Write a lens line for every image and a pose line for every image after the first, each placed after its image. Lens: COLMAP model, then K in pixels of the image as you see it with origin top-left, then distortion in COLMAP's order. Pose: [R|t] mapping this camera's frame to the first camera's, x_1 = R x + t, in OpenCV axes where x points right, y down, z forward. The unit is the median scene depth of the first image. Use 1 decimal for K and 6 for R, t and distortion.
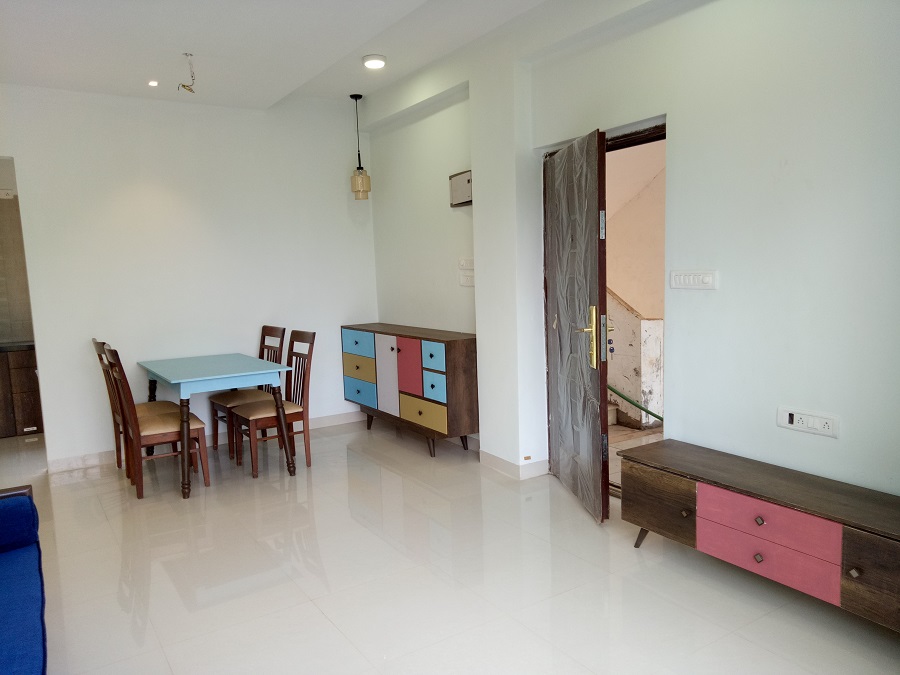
lens RADIAL K [[660.4, 0, 447.9], [0, 660.4, 350.1], [0, 0, 1]] dist [0.048256, -0.041031]
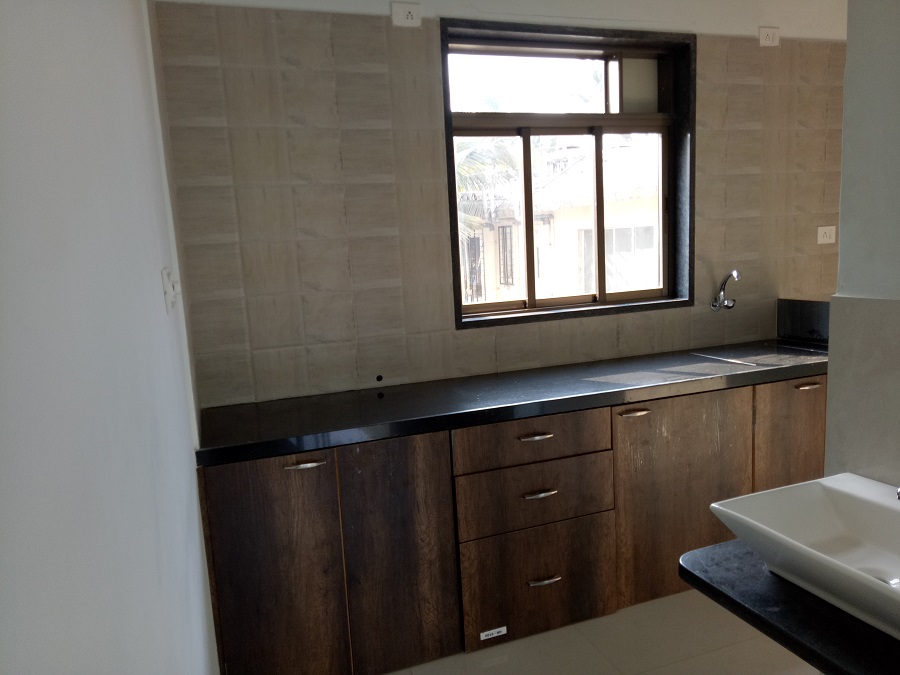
lens RADIAL K [[660.4, 0, 447.9], [0, 660.4, 350.1], [0, 0, 1]] dist [0.048256, -0.041031]
pose [[0.971793, 0.014019, -0.235420, -0.726263], [-0.005747, 0.999343, 0.035785, -0.065429], [0.235767, -0.033423, 0.971235, 0.827011]]
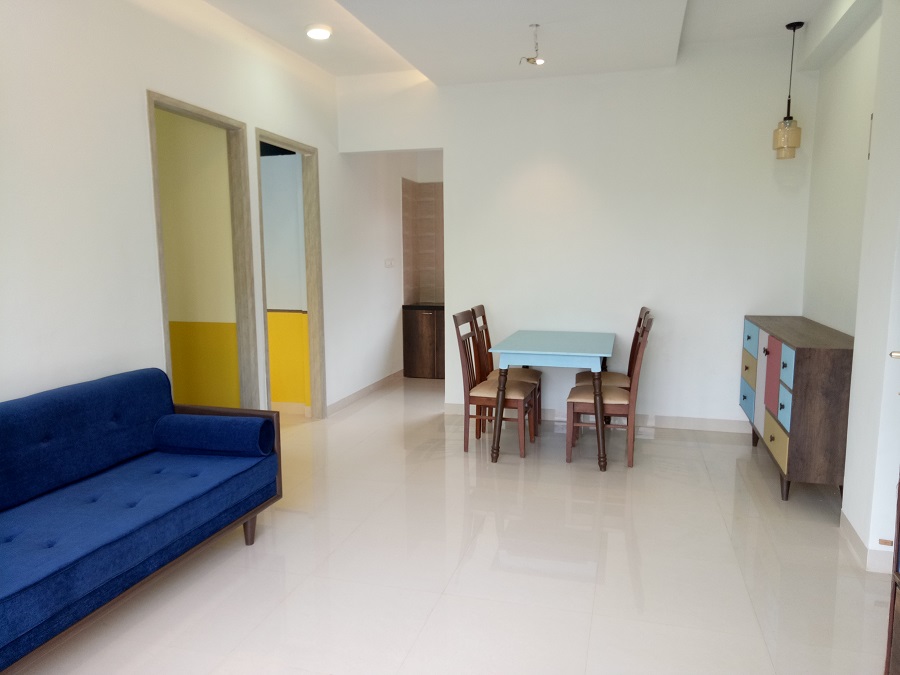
lens RADIAL K [[660.4, 0, 447.9], [0, 660.4, 350.1], [0, 0, 1]] dist [0.048256, -0.041031]
pose [[0.657363, 0.135595, -0.741274, 0.275310], [-0.109977, 0.990409, 0.083639, -0.028978], [0.745505, 0.026542, 0.665971, 0.217229]]
